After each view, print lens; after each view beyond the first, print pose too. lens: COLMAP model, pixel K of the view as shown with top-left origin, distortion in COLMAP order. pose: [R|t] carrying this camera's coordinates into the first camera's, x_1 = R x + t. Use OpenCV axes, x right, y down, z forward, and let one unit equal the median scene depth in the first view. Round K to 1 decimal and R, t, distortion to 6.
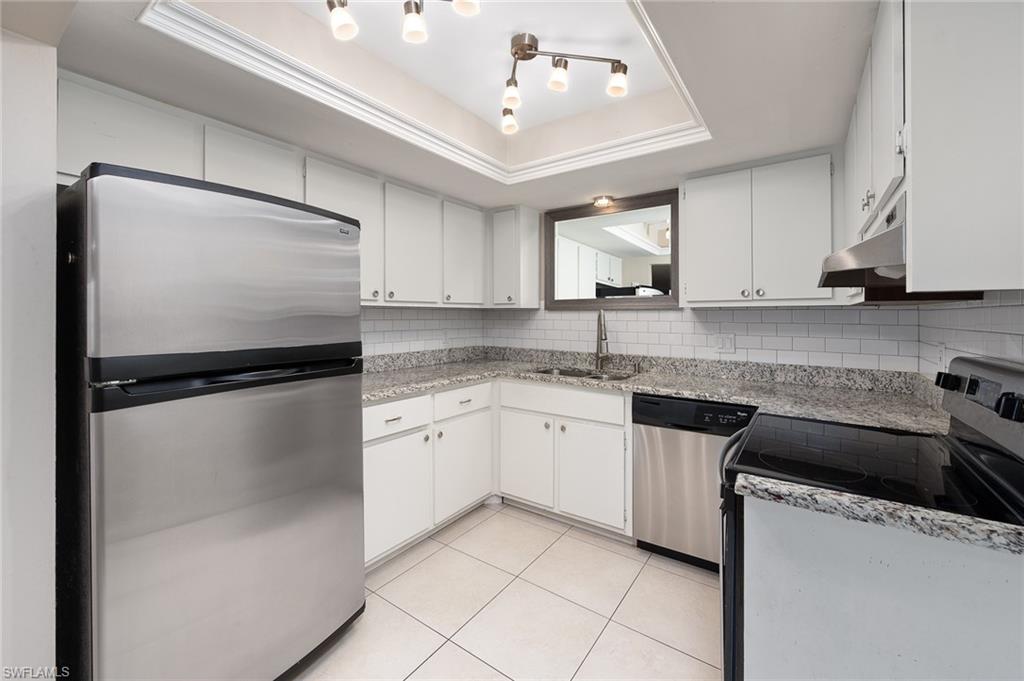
lens RADIAL K [[405.7, 0, 510.7], [0, 405.7, 345.3], [0, 0, 1]] dist [0.000608, -0.000204]
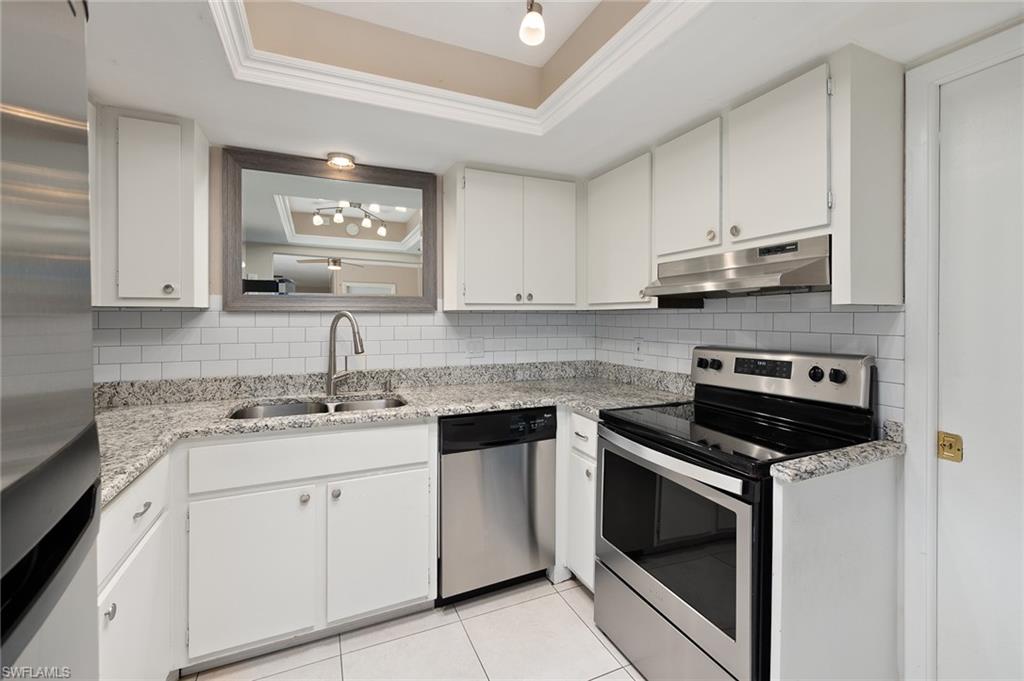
lens RADIAL K [[434.2, 0, 511.1], [0, 434.2, 336.7], [0, 0, 1]] dist [-0.001131, -0.000108]
pose [[0.510374, -0.041097, 0.858970, -0.323653], [0.065466, 0.997816, 0.008842, -0.035139], [-0.857457, 0.051720, 0.511949, 0.405860]]
